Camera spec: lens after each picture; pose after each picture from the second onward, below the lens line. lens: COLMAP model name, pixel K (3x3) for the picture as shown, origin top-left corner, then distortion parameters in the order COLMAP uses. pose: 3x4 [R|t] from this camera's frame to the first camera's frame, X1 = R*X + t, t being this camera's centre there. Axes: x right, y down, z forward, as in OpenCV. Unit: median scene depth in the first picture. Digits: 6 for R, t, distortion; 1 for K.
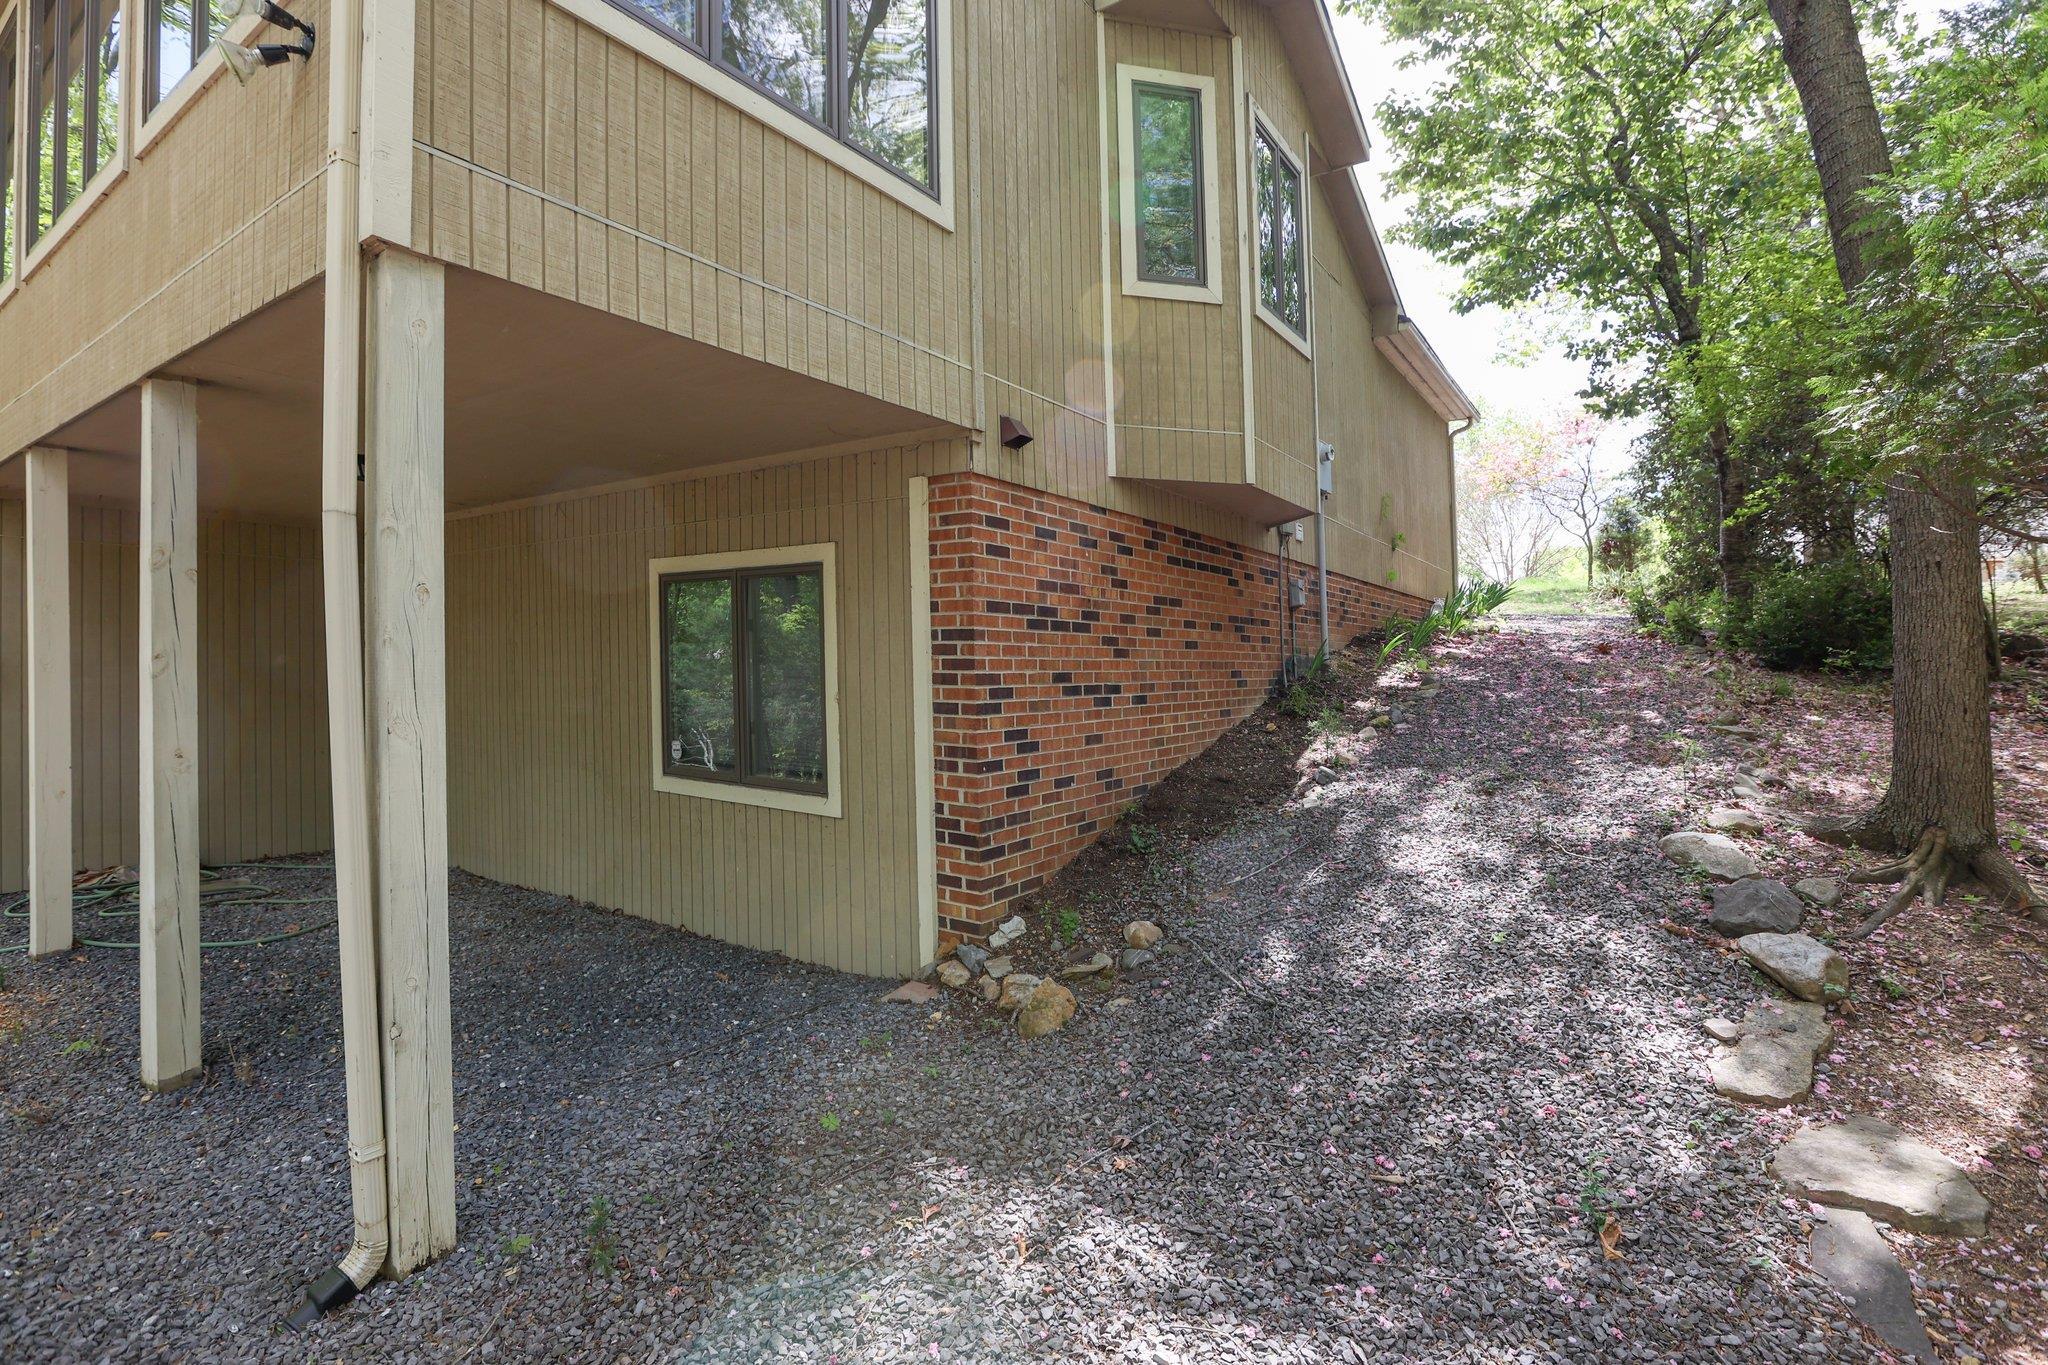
lens RADIAL K [[1026.6, 0, 1096.7], [0, 1026.6, 625.6], [0, 0, 1]] dist [-0.056973, 0.019604]
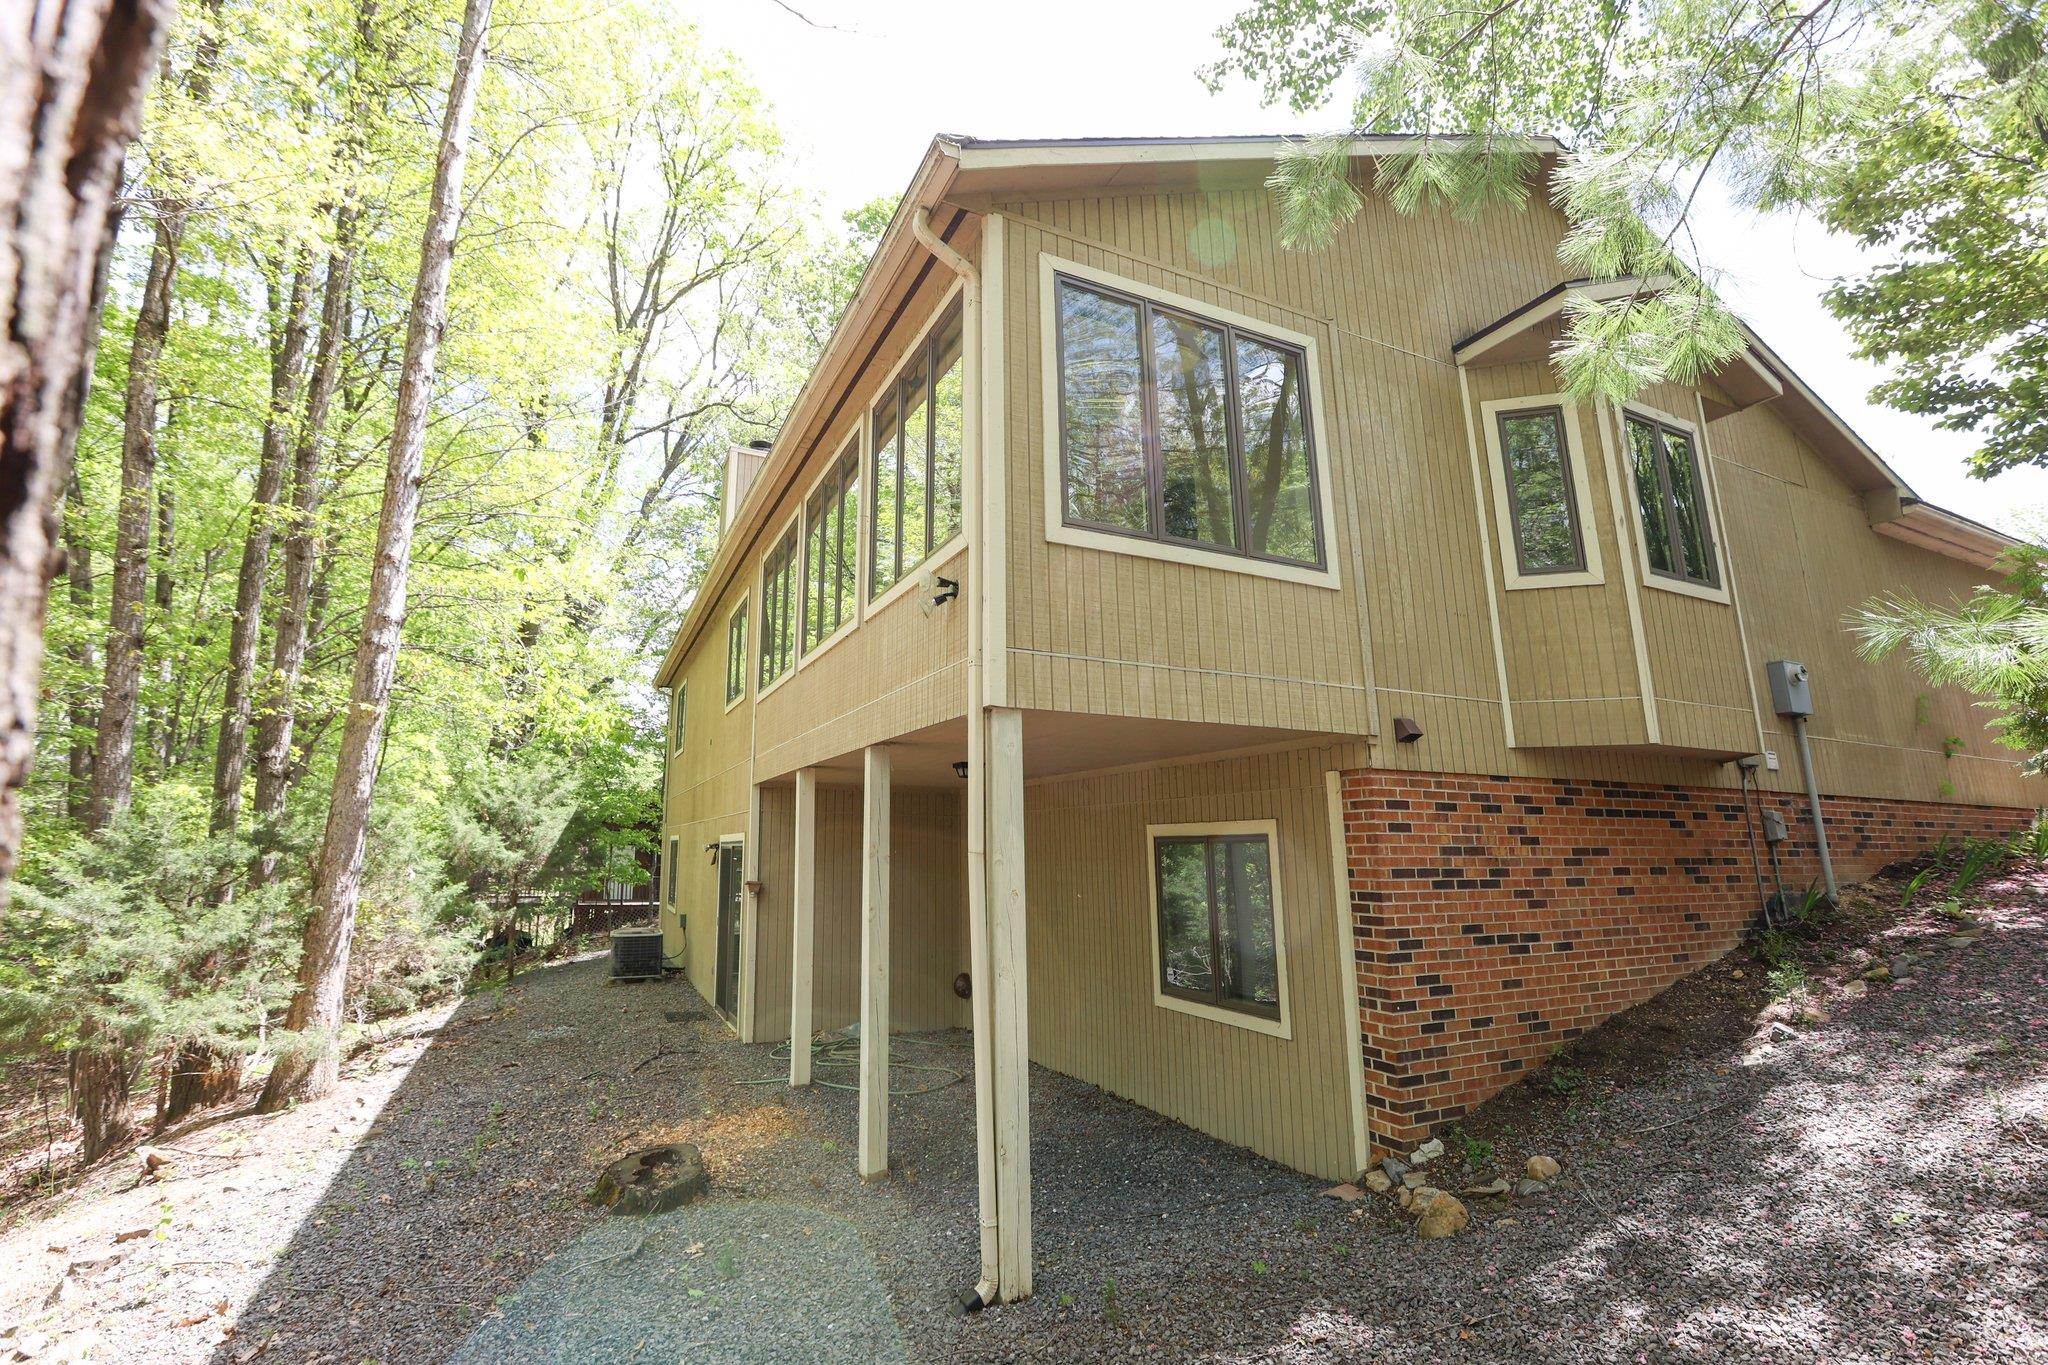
lens RADIAL K [[1026.6, 0, 1025.0], [0, 1026.6, 623.4], [0, 0, 1]] dist [-0.056973, 0.019604]
pose [[0.853030, -0.112054, -0.509689, 0.191439], [0.011740, 0.980549, -0.195923, -0.086258], [0.521729, 0.161145, 0.837754, -0.348631]]
